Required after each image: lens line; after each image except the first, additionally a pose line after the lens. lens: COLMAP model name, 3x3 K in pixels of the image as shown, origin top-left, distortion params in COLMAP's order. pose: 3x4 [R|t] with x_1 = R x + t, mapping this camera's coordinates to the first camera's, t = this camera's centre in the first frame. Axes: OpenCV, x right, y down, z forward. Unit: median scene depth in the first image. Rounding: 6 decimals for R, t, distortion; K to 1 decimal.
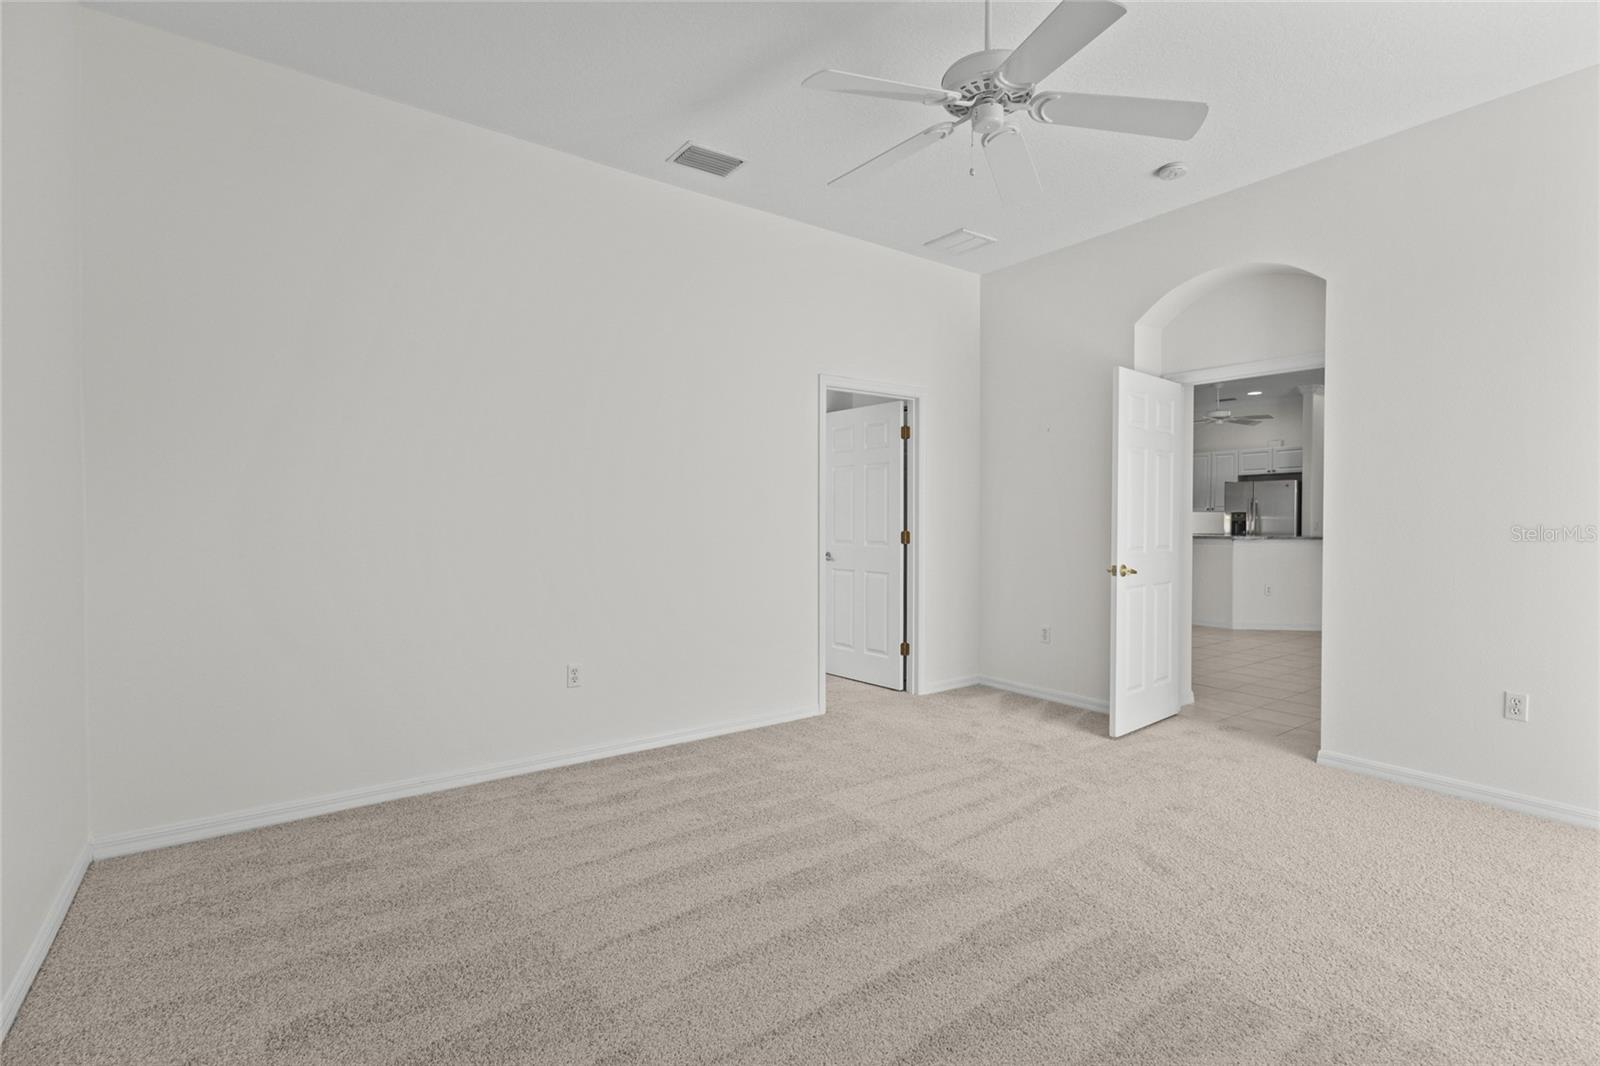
lens RADIAL K [[738.7, 0, 788.8], [0, 738.7, 530.3], [0, 0, 1]] dist [0.004032, 0.000257]
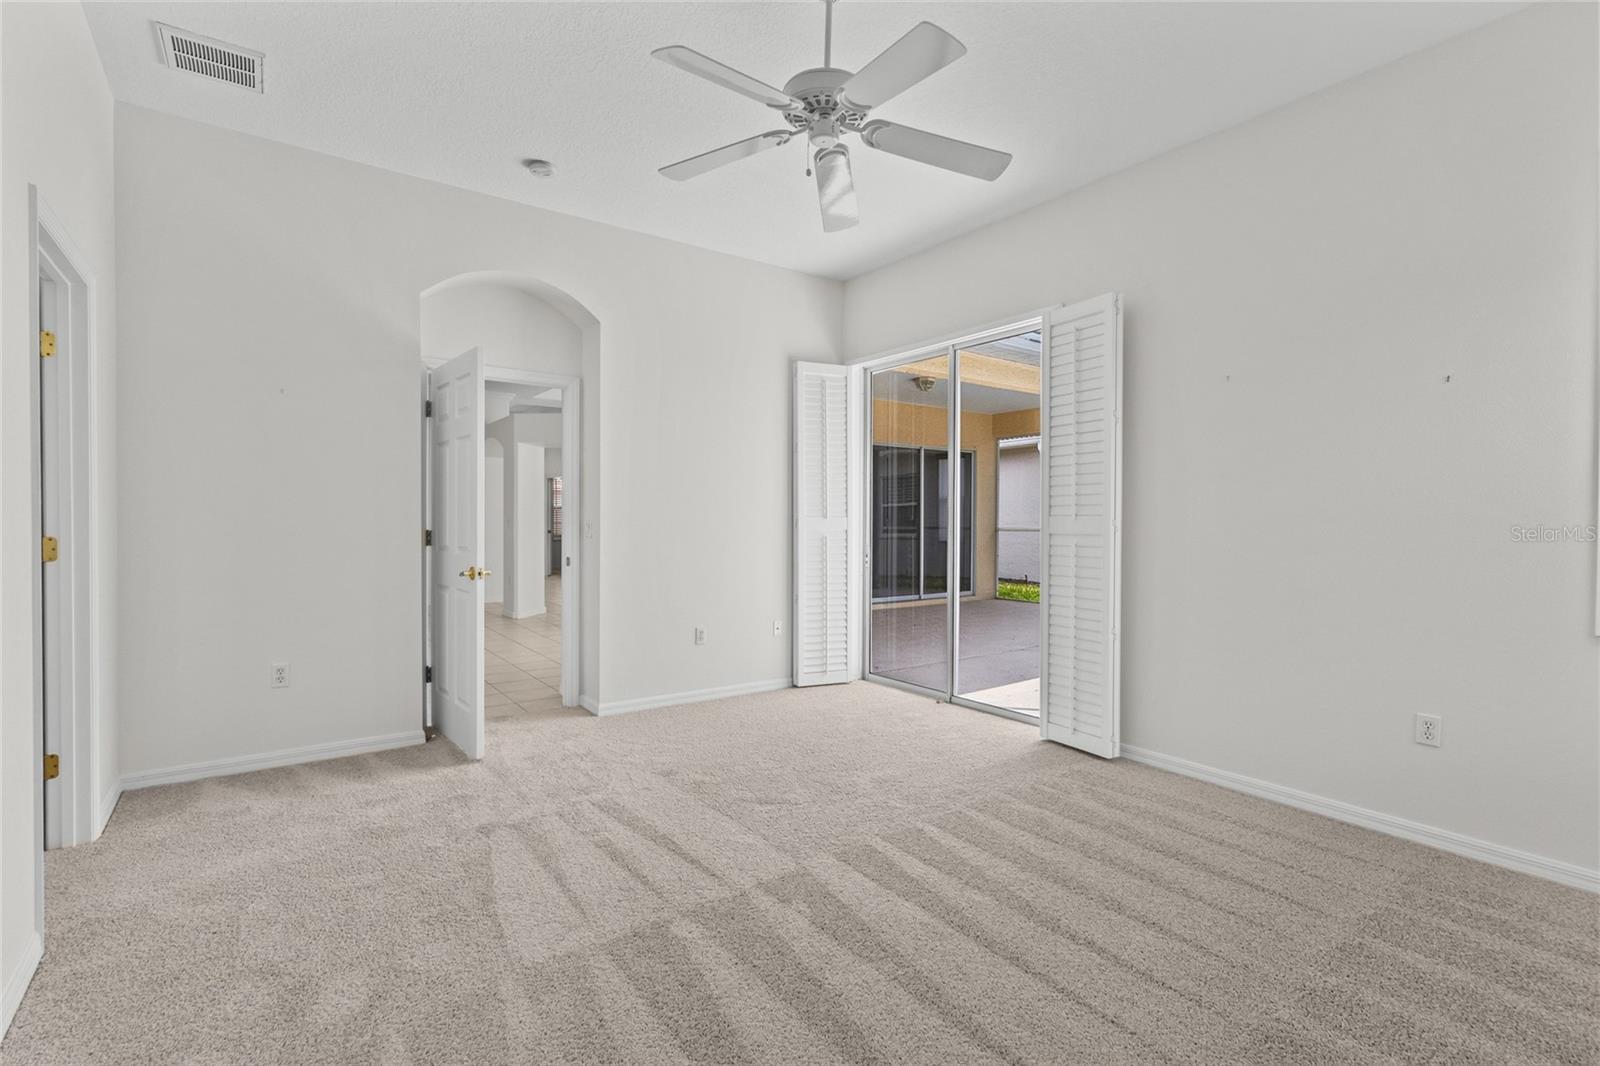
lens RADIAL K [[738.7, 0, 795.5], [0, 738.7, 529.3], [0, 0, 1]] dist [0.004032, 0.000257]
pose [[-0.008315, -0.015075, 0.999852, -0.375212], [0.008471, 0.999849, 0.015146, -0.008098], [-0.999930, 0.008596, -0.008186, 0.506746]]
